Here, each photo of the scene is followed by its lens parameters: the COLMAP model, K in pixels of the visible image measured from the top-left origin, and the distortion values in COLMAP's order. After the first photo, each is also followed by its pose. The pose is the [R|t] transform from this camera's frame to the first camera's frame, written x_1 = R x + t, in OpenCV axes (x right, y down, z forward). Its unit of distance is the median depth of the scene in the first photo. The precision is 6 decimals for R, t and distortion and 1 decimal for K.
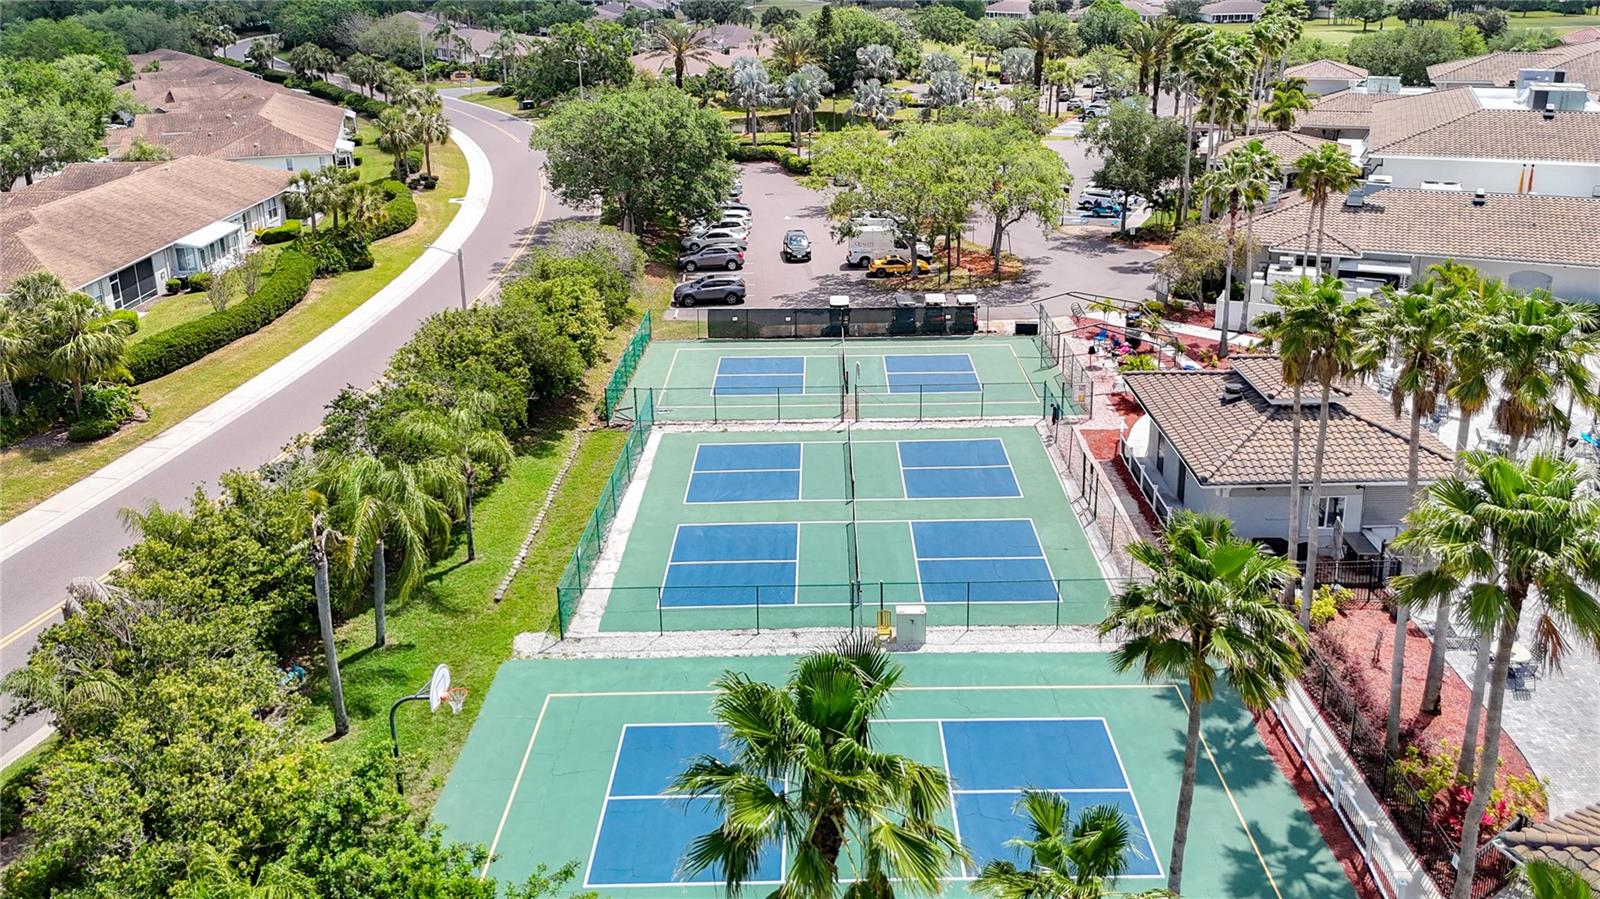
lens RADIAL K [[1240.4, 0, 806.0], [0, 1240.4, 440.1], [0, 0, 1]] dist [0.051039, -0.048808]
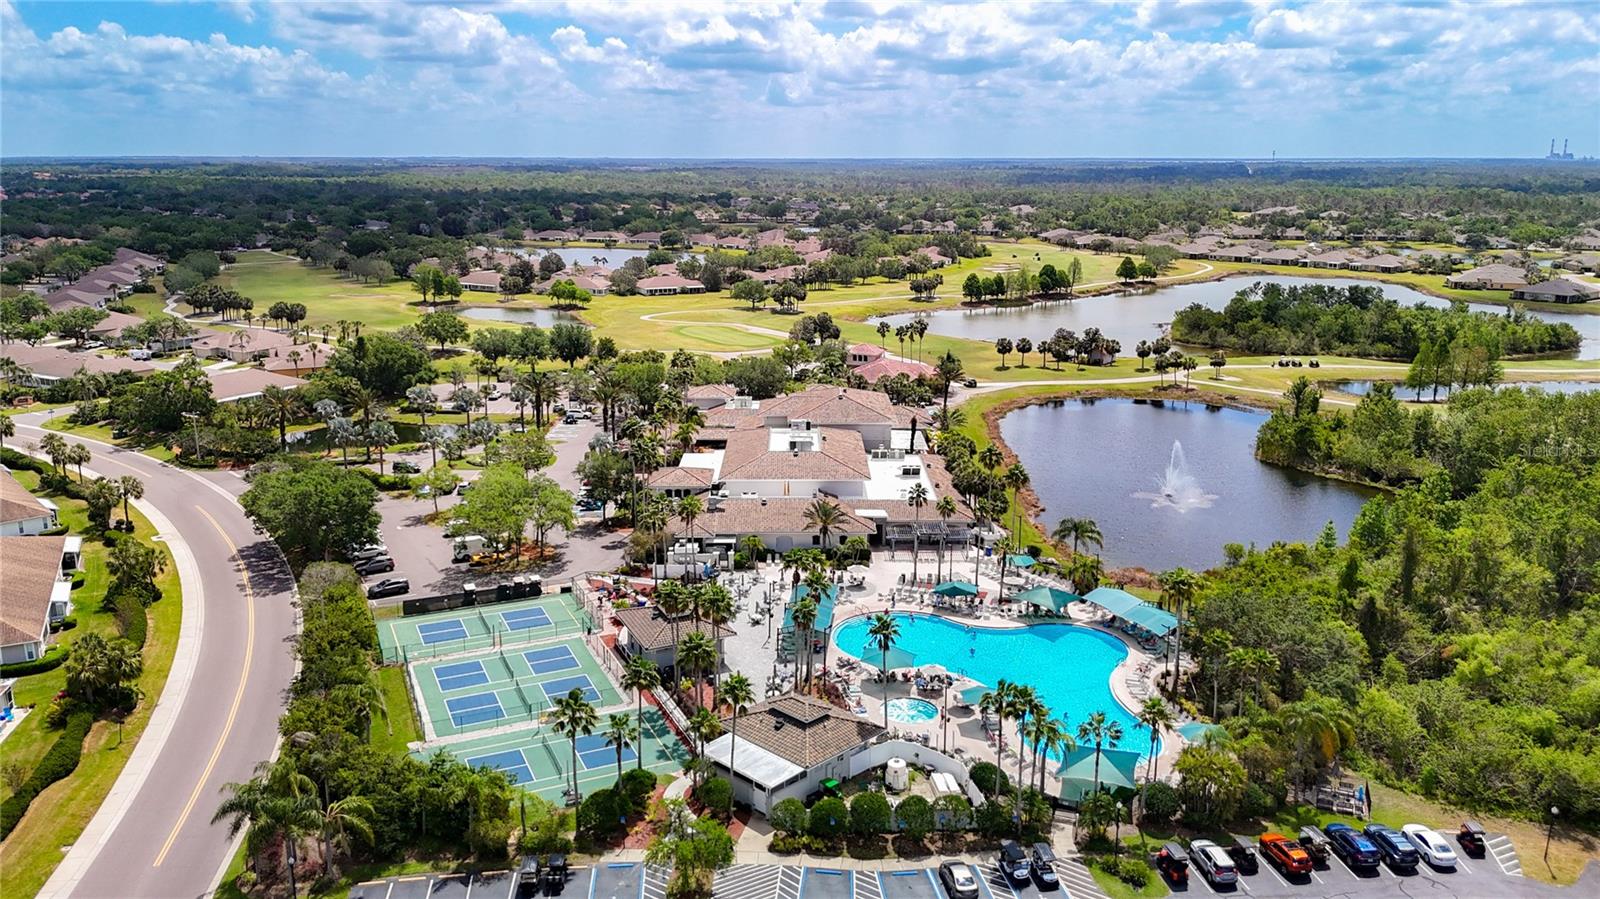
lens RADIAL K [[1240.4, 0, 811.8], [0, 1240.4, 440.7], [0, 0, 1]] dist [0.051039, -0.048808]
pose [[0.912084, -0.077791, 0.402556, -0.255361], [0.140353, 0.981756, -0.128284, -0.010133], [-0.385232, 0.173505, 0.906362, -1.042746]]
